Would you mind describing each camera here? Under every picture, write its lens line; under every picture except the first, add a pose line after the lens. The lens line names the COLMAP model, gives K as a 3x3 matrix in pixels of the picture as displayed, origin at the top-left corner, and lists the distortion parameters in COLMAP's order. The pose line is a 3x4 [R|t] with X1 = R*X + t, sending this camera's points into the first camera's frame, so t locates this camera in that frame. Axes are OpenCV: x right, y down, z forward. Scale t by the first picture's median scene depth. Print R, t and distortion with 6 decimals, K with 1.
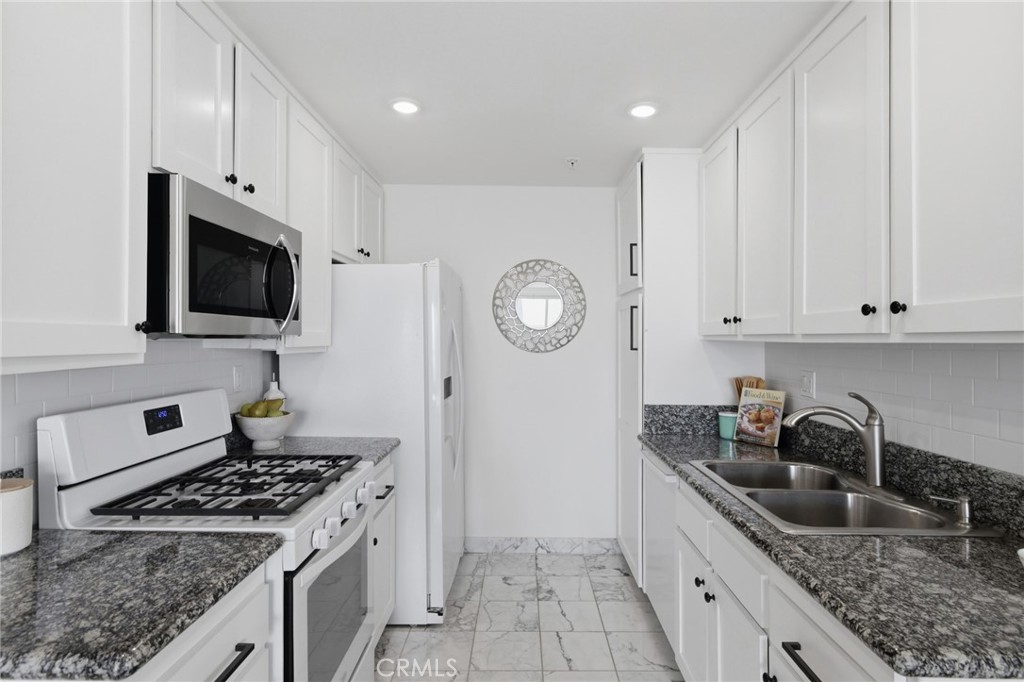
lens RADIAL K [[554.0, 0, 506.3], [0, 554.0, 340.9], [0, 0, 1]] dist [0.000060, 0.003935]
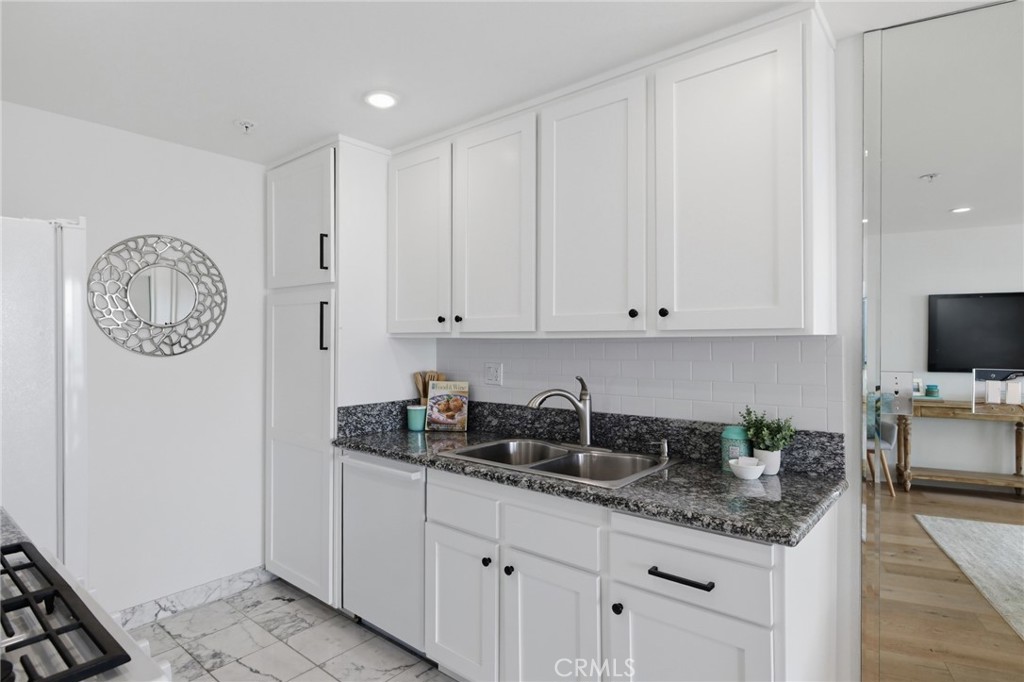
lens RADIAL K [[554.0, 0, 504.8], [0, 554.0, 335.6], [0, 0, 1]] dist [0.000060, 0.003935]
pose [[0.636805, -0.003917, 0.771015, -0.324560], [0.010591, 0.999937, -0.003668, 0.000549], [-0.770952, 0.010501, 0.636807, 0.200079]]
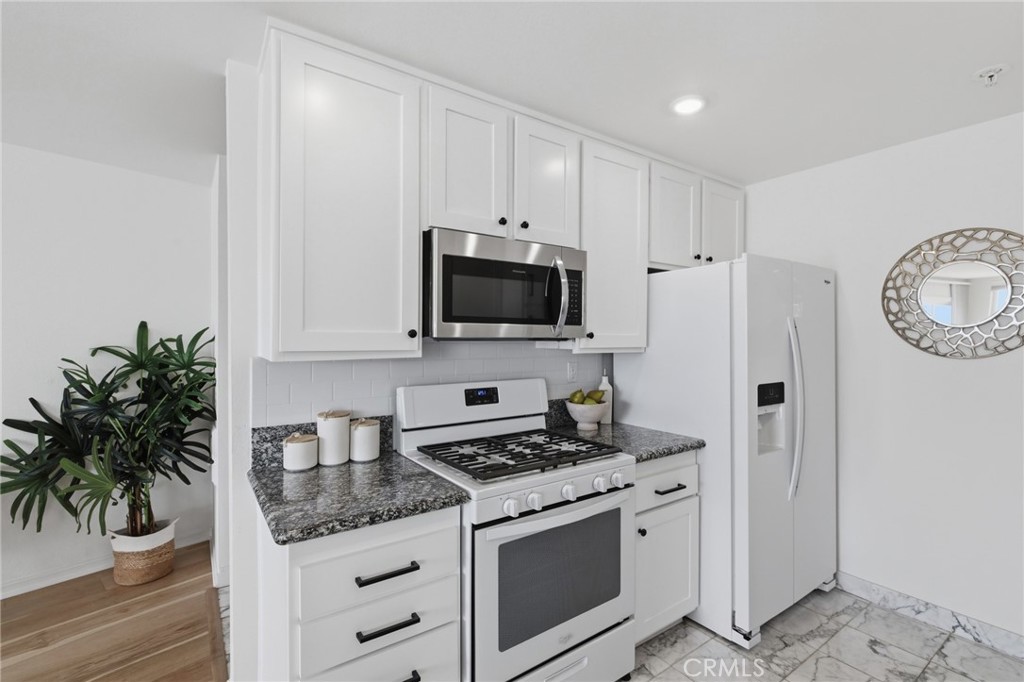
lens RADIAL K [[451.2, 0, 510.6], [0, 451.2, 347.5], [0, 0, 1]] dist [-0.002403, 0.001562]
pose [[0.585805, 0.007973, -0.810413, 0.267100], [0.000501, 0.999948, 0.010200, 0.000472], [0.810452, -0.006381, 0.585770, 0.253994]]
